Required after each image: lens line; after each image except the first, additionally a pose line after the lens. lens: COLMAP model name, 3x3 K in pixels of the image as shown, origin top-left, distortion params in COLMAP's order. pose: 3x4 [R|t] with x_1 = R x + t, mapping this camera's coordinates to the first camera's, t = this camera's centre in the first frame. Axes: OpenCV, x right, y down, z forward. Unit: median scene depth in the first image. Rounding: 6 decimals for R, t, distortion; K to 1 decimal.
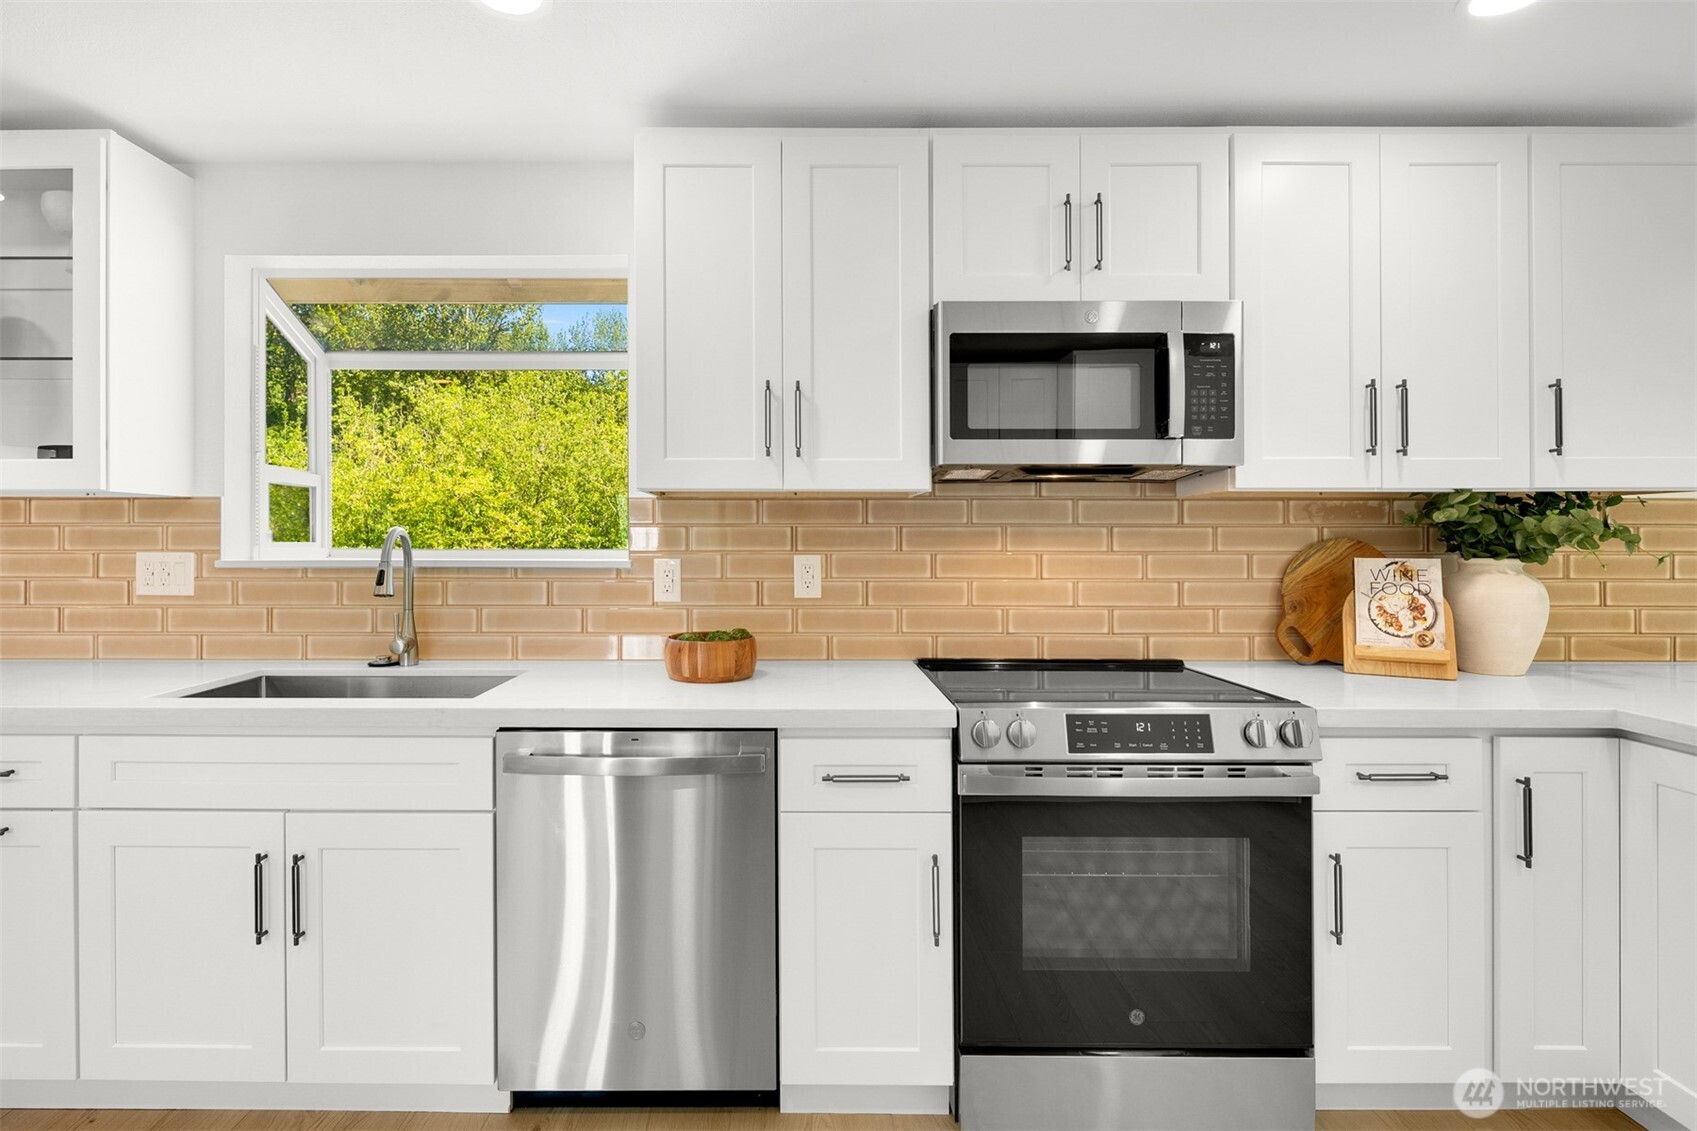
lens RADIAL K [[834.1, 0, 845.2], [0, 834.1, 538.4], [0, 0, 1]] dist [-0.002407, -0.000651]
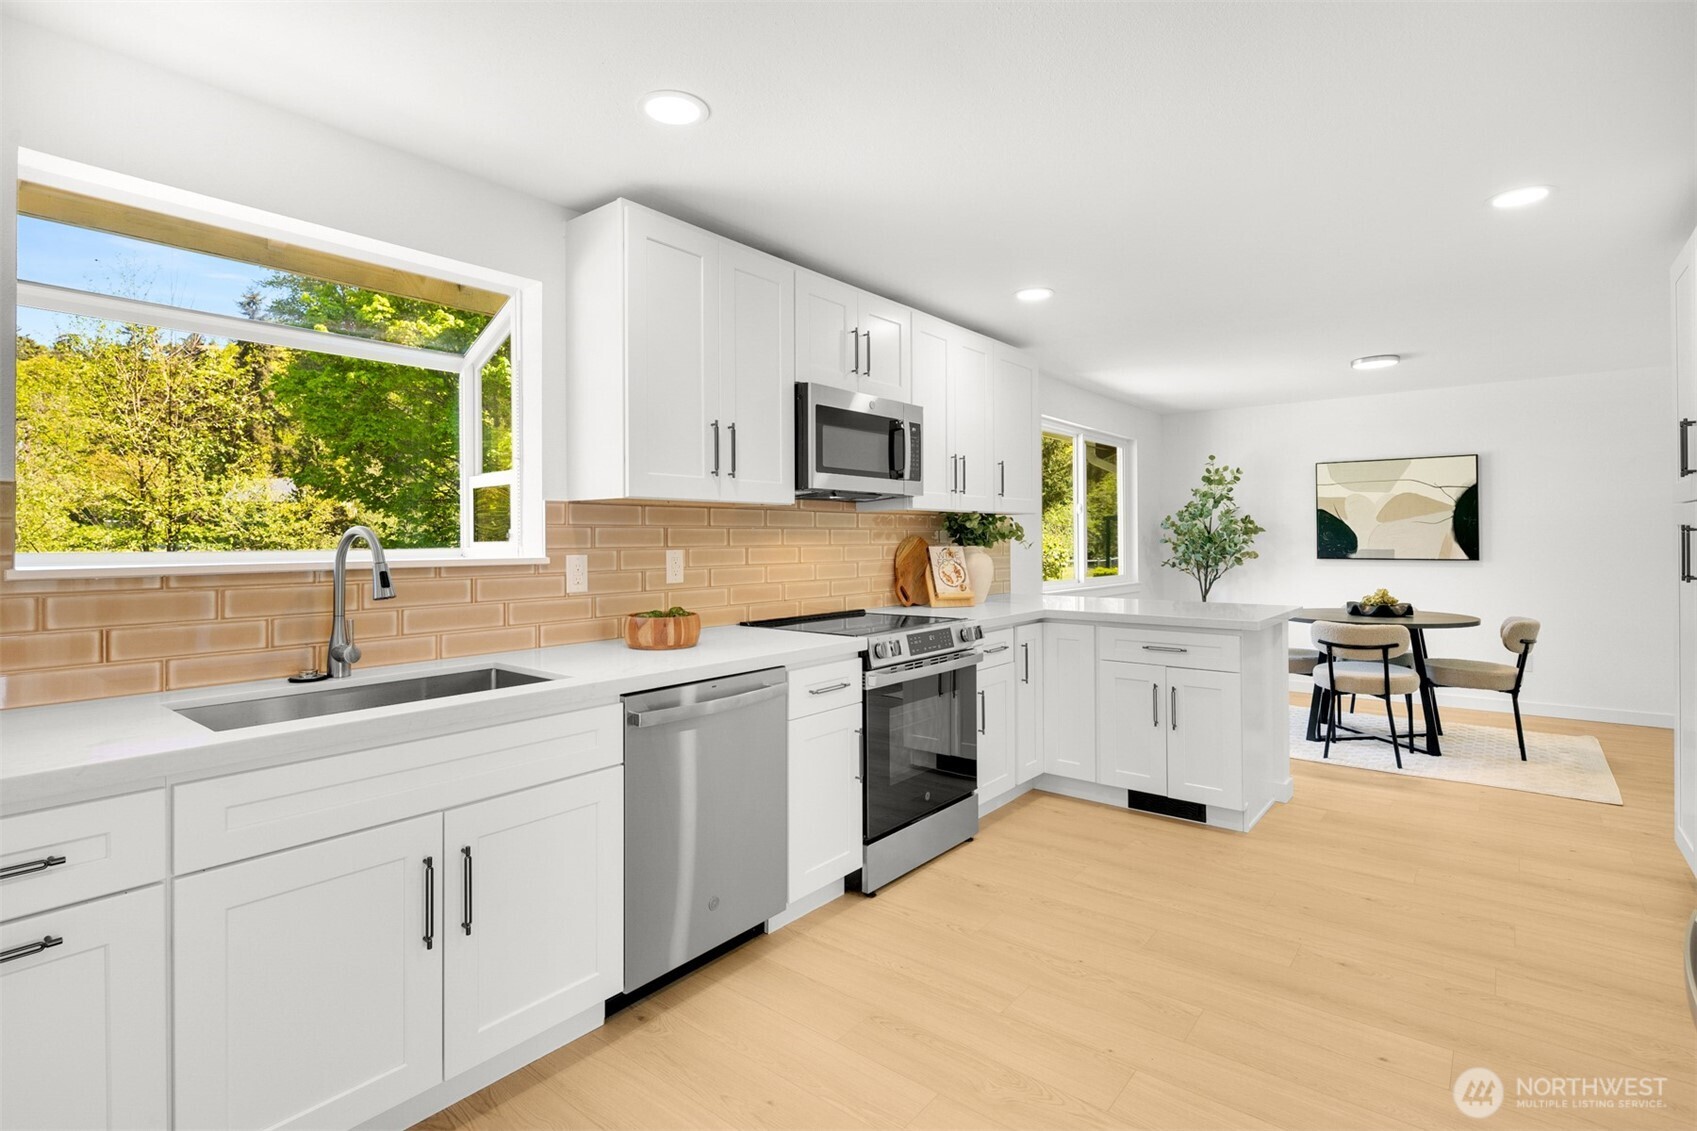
lens RADIAL K [[813.6, 0, 846.9], [0, 813.6, 536.0], [0, 0, 1]] dist [0.001075, 0.000056]
pose [[0.628410, -0.002289, 0.777879, -0.947543], [0.003501, 0.999994, 0.000115, -0.000693], [-0.777875, 0.002651, 0.628414, 0.005346]]
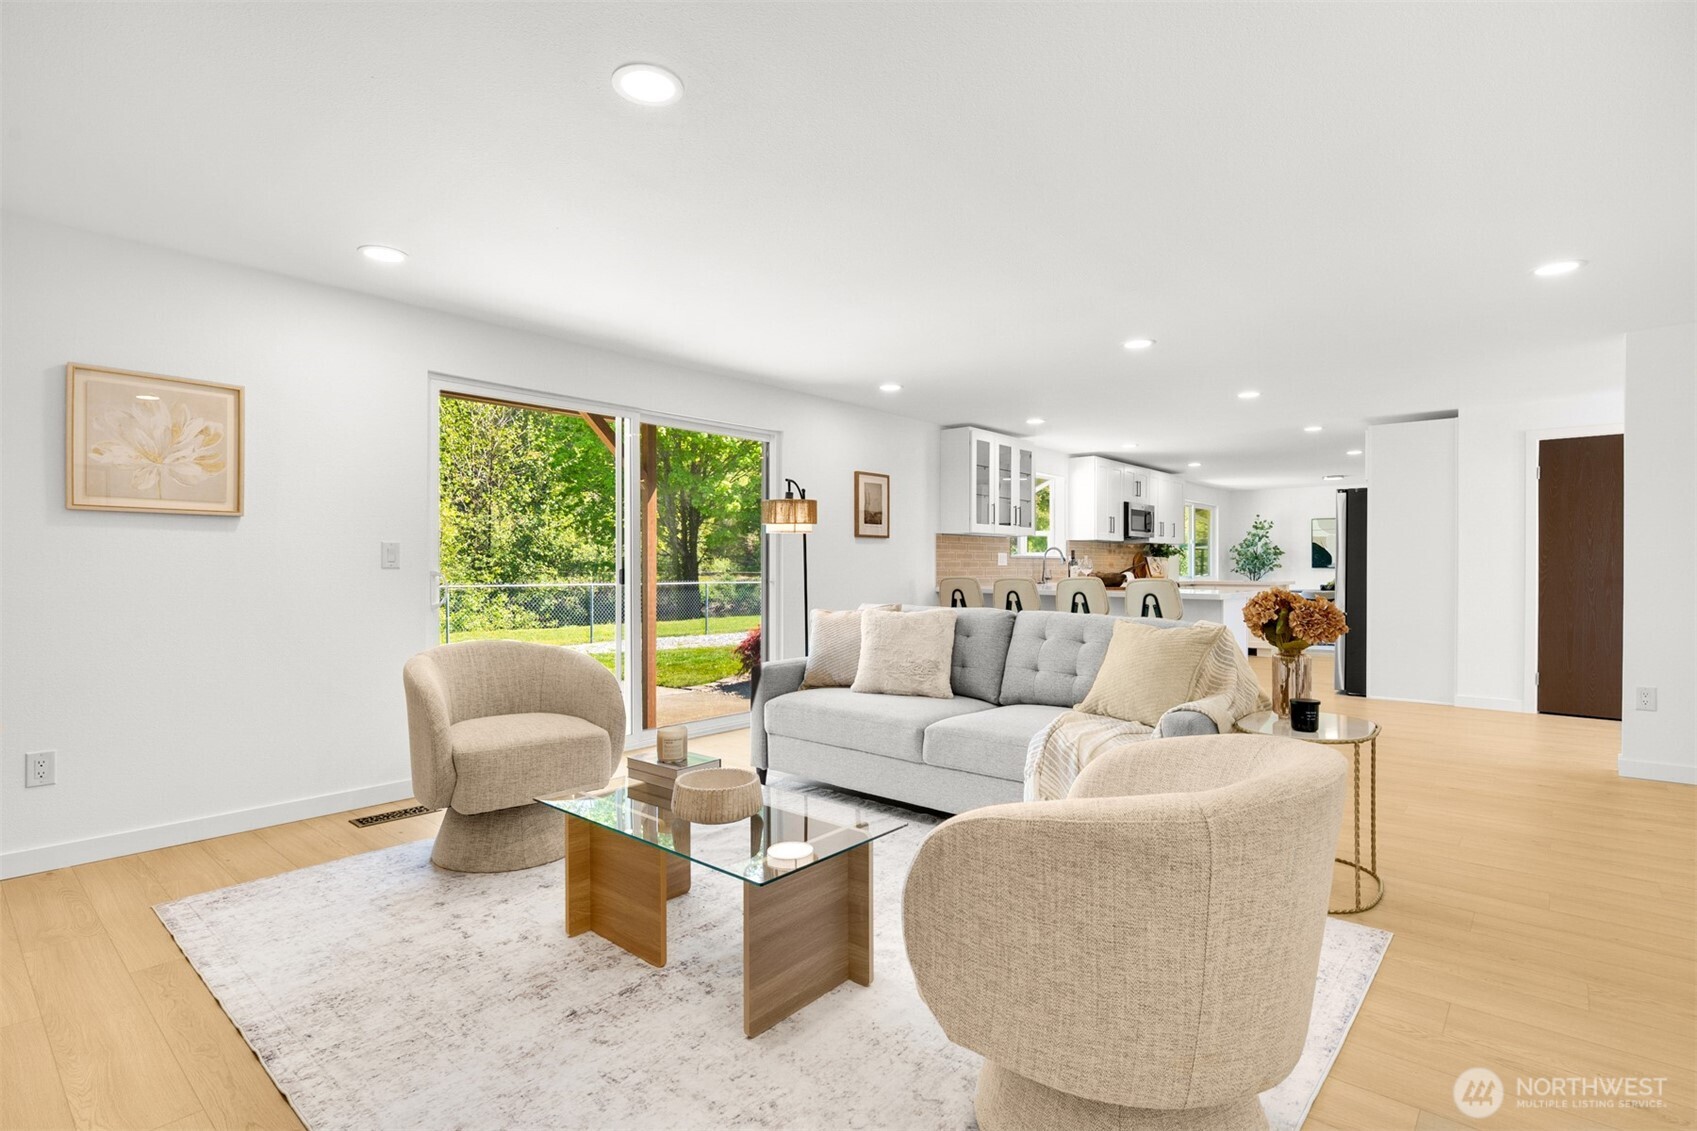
lens RADIAL K [[820.5, 0, 848.5], [0, 820.5, 565.5], [0, 0, 1]] dist [0.000358, 0.000101]
pose [[0.656414, 0.000696, 0.754401, -4.198888], [-0.004271, 0.999987, 0.002794, 0.069937], [-0.754389, -0.005056, 0.656408, -0.823303]]
